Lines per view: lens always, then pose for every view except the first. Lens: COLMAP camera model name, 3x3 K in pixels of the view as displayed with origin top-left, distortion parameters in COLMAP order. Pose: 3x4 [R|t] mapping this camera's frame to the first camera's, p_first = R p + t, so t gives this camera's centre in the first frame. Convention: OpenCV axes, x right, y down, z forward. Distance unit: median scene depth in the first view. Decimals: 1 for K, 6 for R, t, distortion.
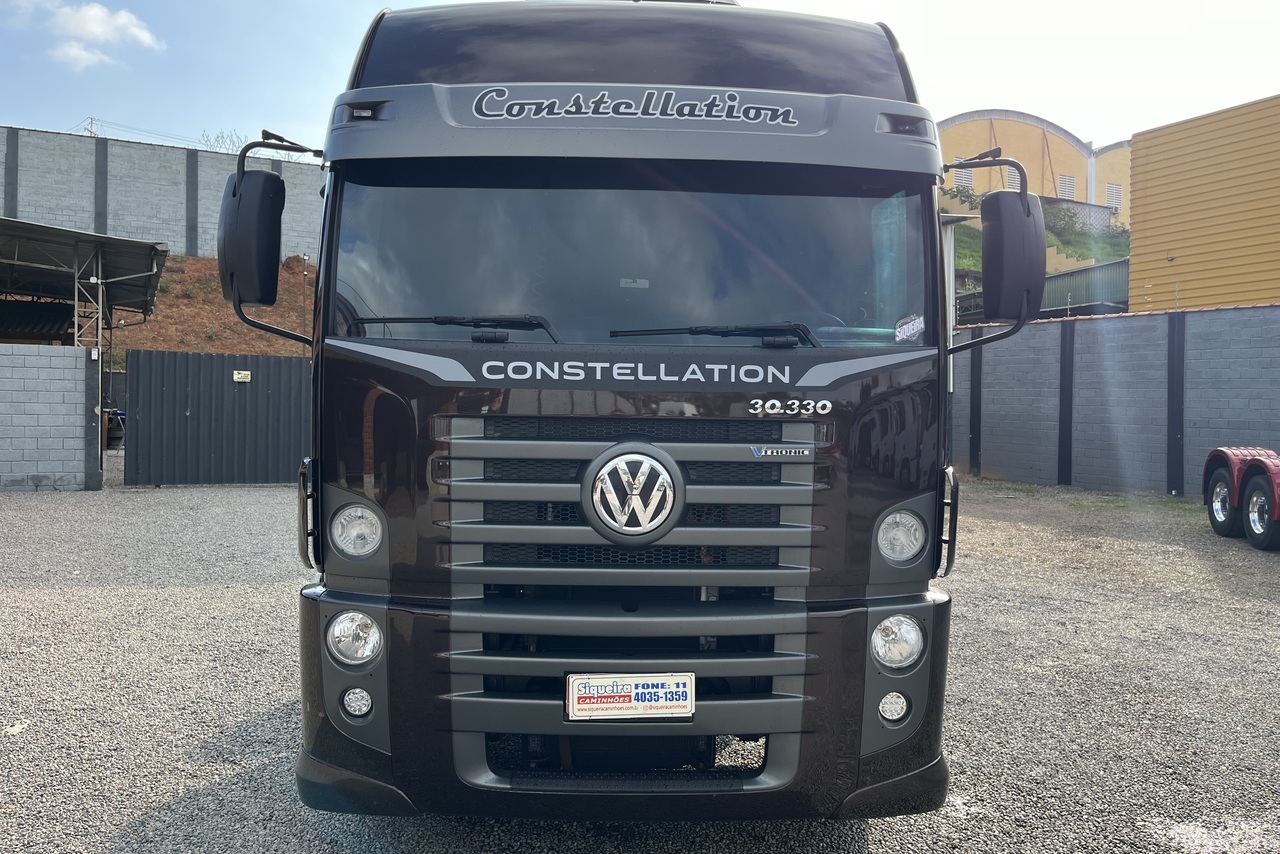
lens RADIAL K [[953.3, 0, 648.2], [0, 953.3, 422.8], [0, 0, 1]] dist [0.080801, -0.136125]
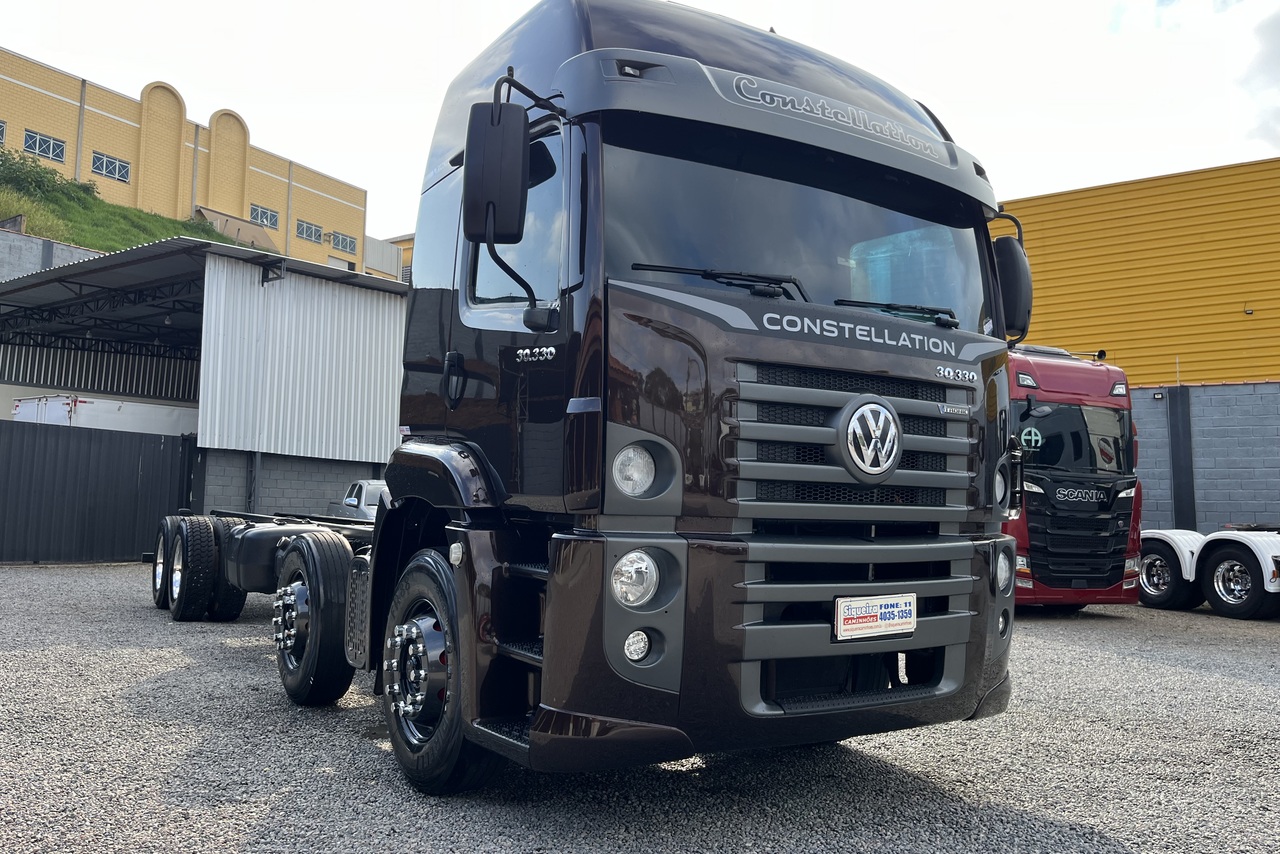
lens RADIAL K [[963.1, 0, 625.8], [0, 963.1, 403.6], [0, 0, 1]] dist [0.094821, -0.132288]
pose [[0.857821, 0.057671, 0.510702, -0.871708], [-0.000596, 0.993795, -0.111224, 0.163268], [-0.513948, 0.095106, 0.852533, 0.149199]]
